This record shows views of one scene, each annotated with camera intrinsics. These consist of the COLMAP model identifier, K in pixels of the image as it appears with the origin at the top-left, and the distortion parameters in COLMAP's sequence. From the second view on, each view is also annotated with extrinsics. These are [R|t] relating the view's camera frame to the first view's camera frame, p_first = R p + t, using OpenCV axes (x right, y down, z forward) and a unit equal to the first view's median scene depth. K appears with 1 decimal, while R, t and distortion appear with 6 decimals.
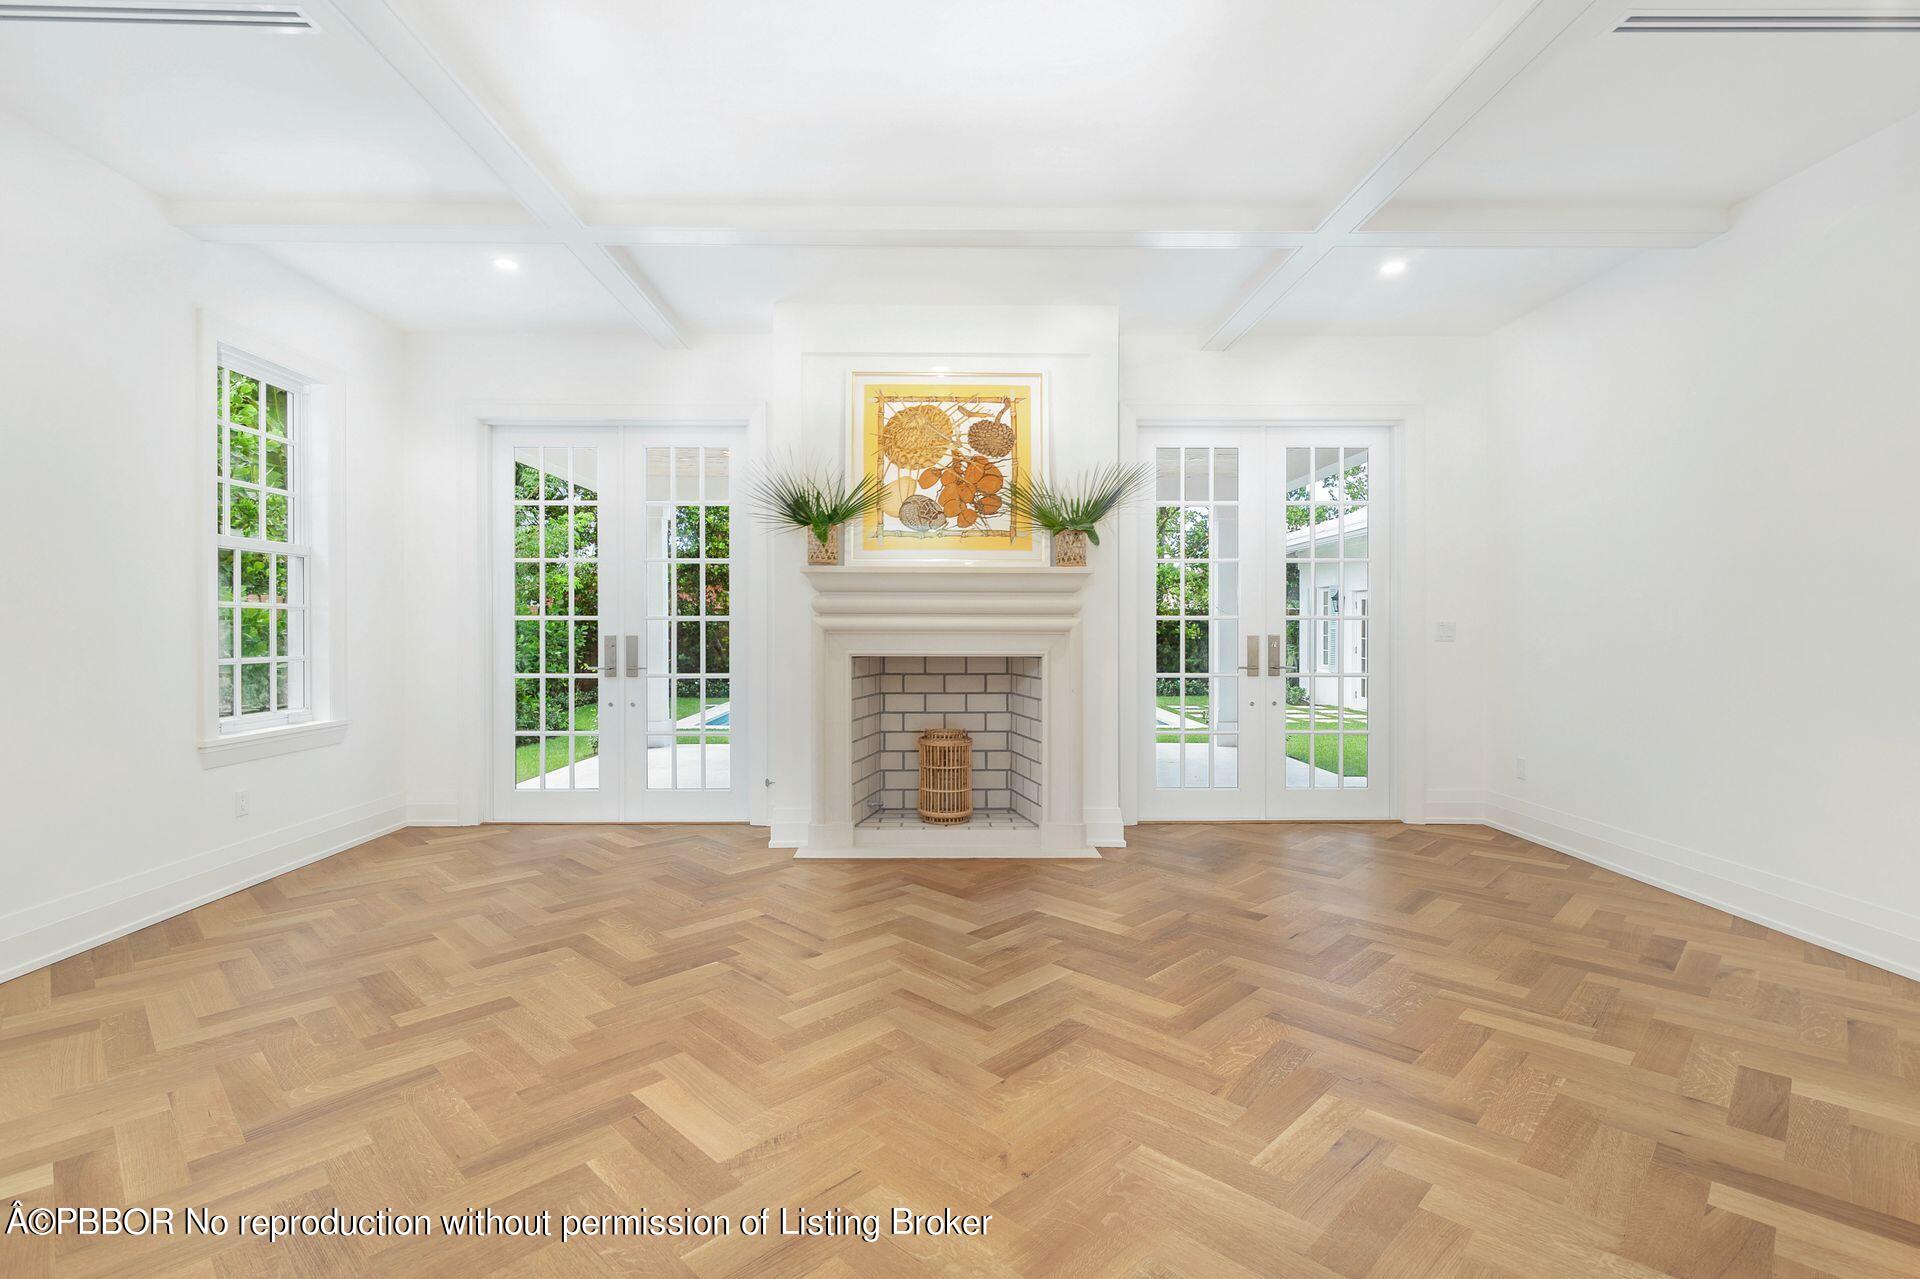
lens RADIAL K [[881.1, 0, 940.7], [0, 881.1, 639.5], [0, 0, 1]] dist [0.002805, 0.000806]
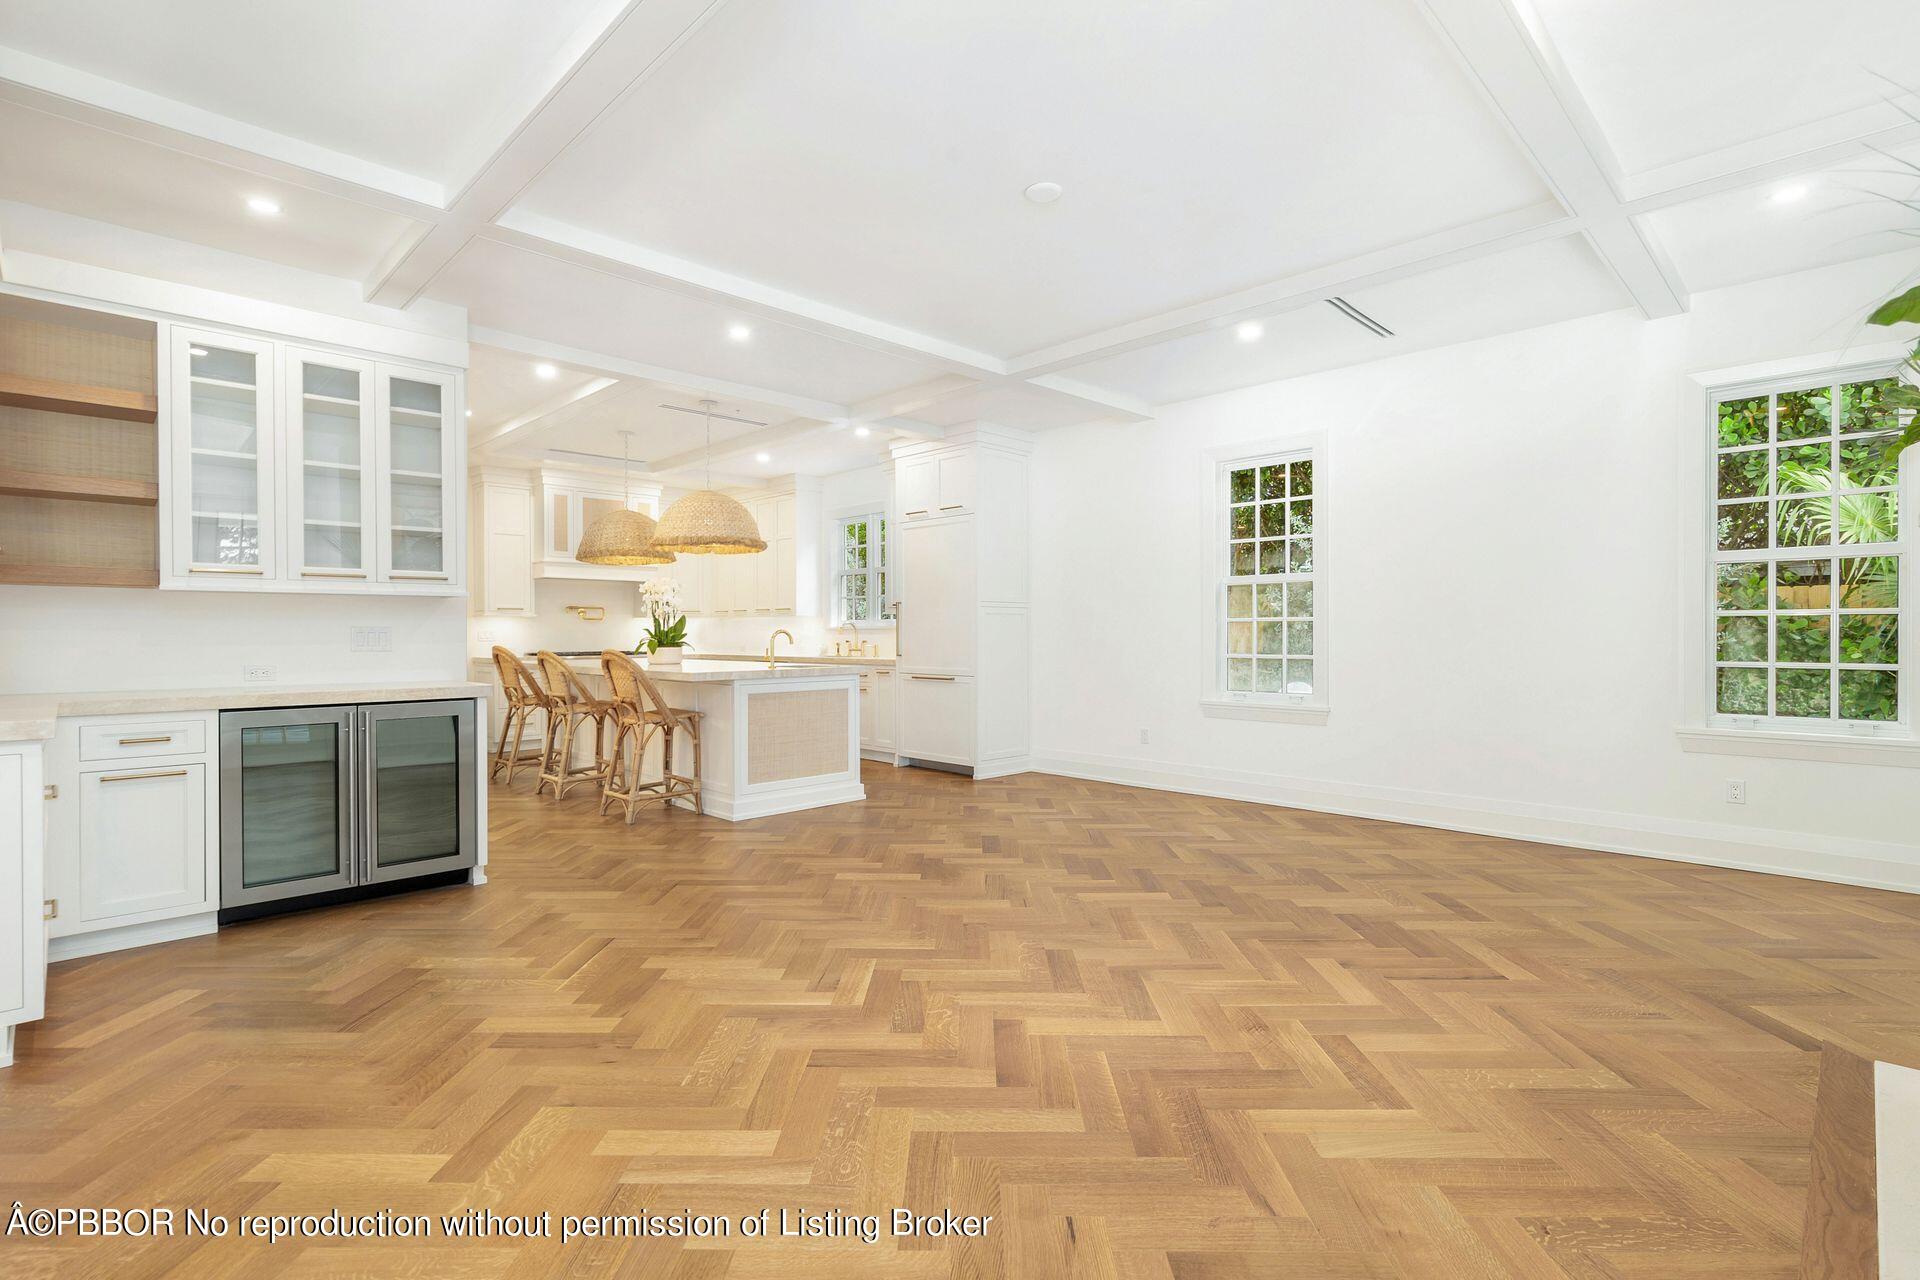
lens RADIAL K [[906.5, 0, 964.0], [0, 906.5, 639.2], [0, 0, 1]] dist [0.000610, 0.001104]
pose [[-0.708991, 0.005031, -0.705200, 0.601431], [-0.009068, 0.999827, 0.016250, -0.013347], [0.705160, 0.017915, -0.708822, 0.973113]]
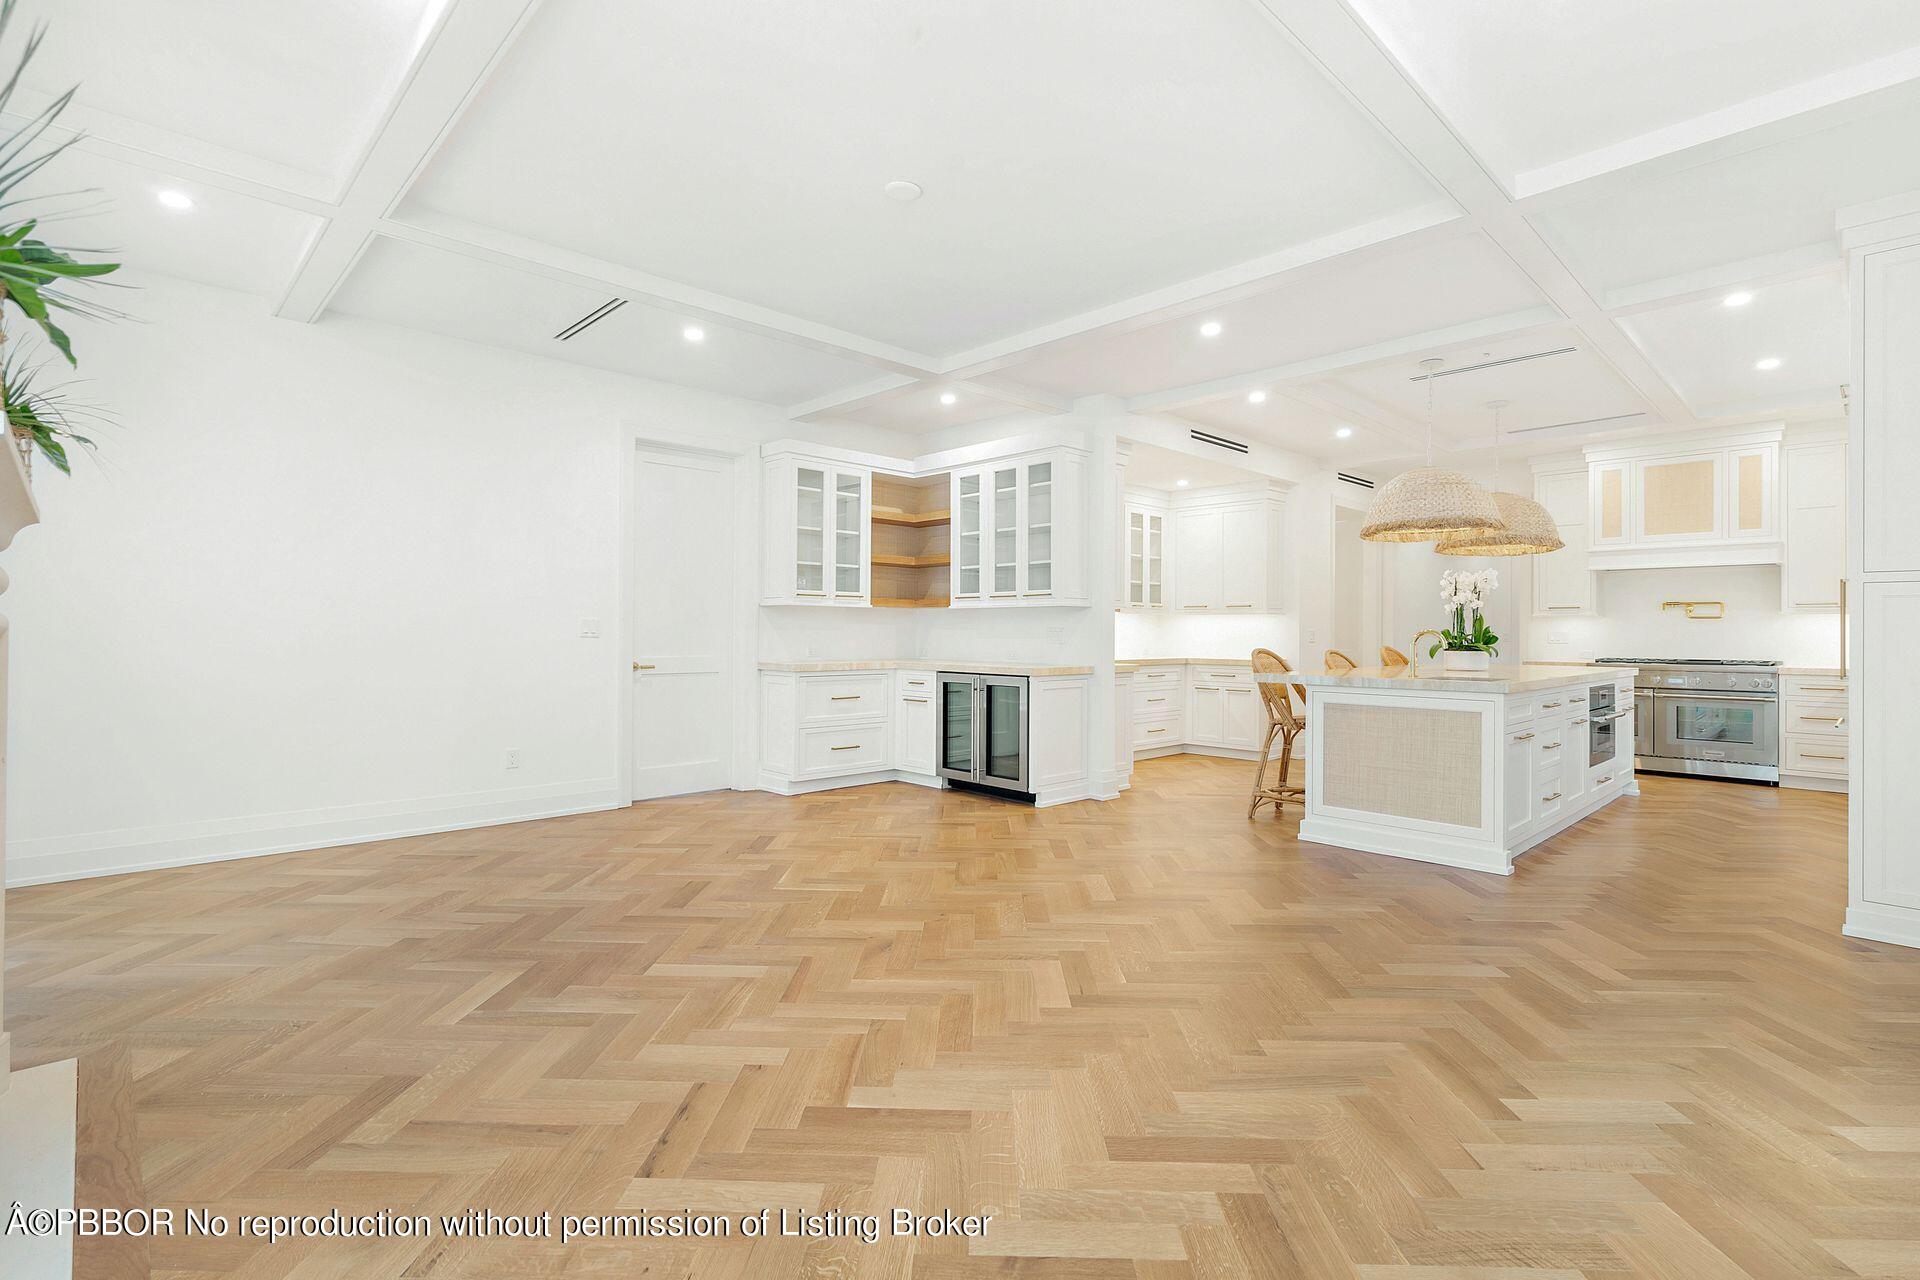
lens RADIAL K [[906.5, 0, 952.2], [0, 906.5, 624.5], [0, 0, 1]] dist [0.000610, 0.001104]
pose [[-0.682785, -0.000106, 0.730619, -0.568352], [0.003352, 0.999989, 0.003278, -0.015000], [-0.730611, 0.004687, -0.682777, 0.967272]]
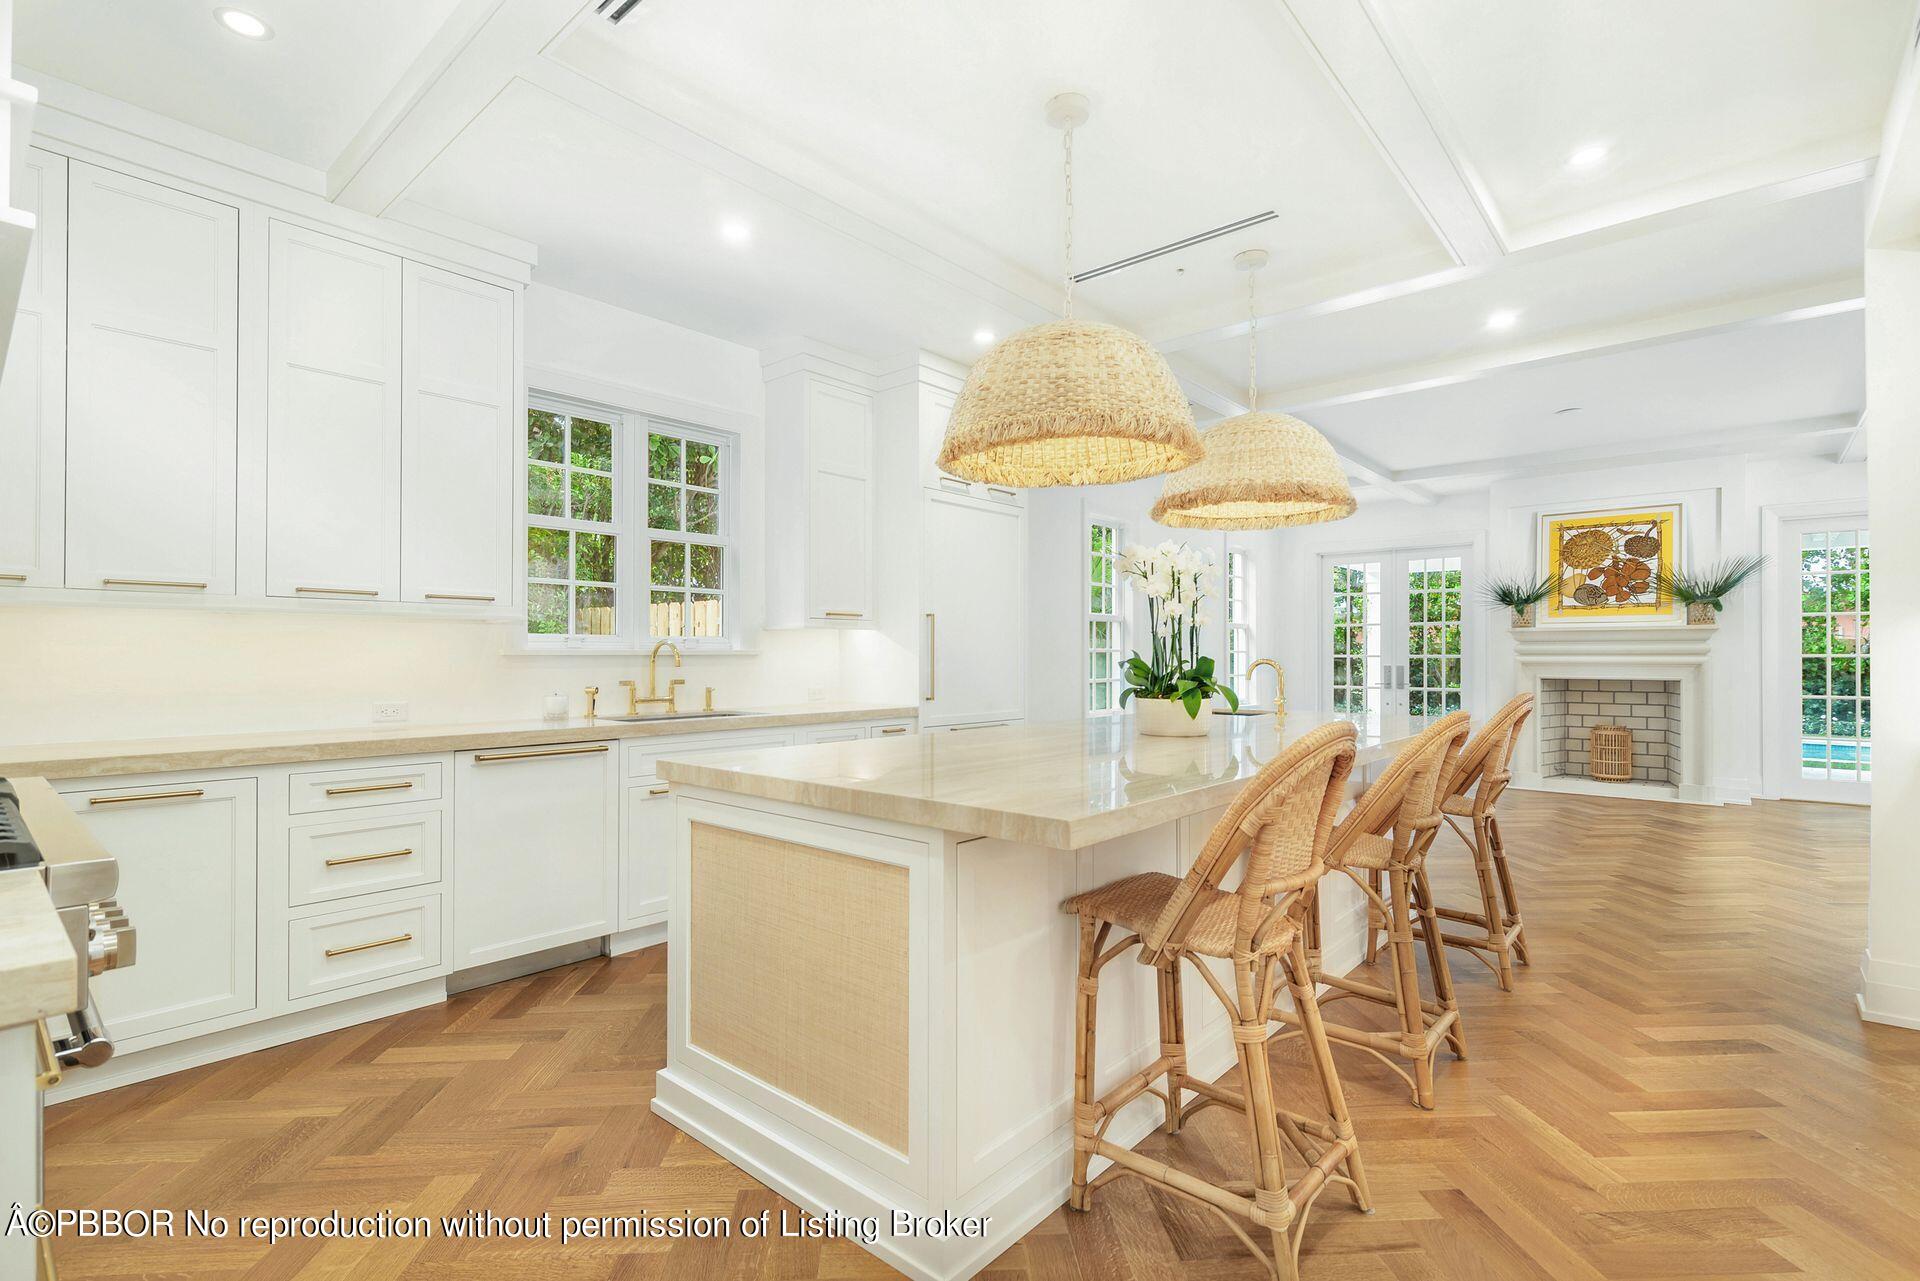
lens RADIAL K [[906.5, 0, 958.7], [0, 906.5, 651.6], [0, 0, 1]] dist [0.000610, 0.001104]
pose [[0.750220, -0.001281, -0.661187, 0.220451], [-0.011133, 0.999832, -0.014569, 0.004983], [0.661095, 0.018291, 0.750080, -1.104270]]
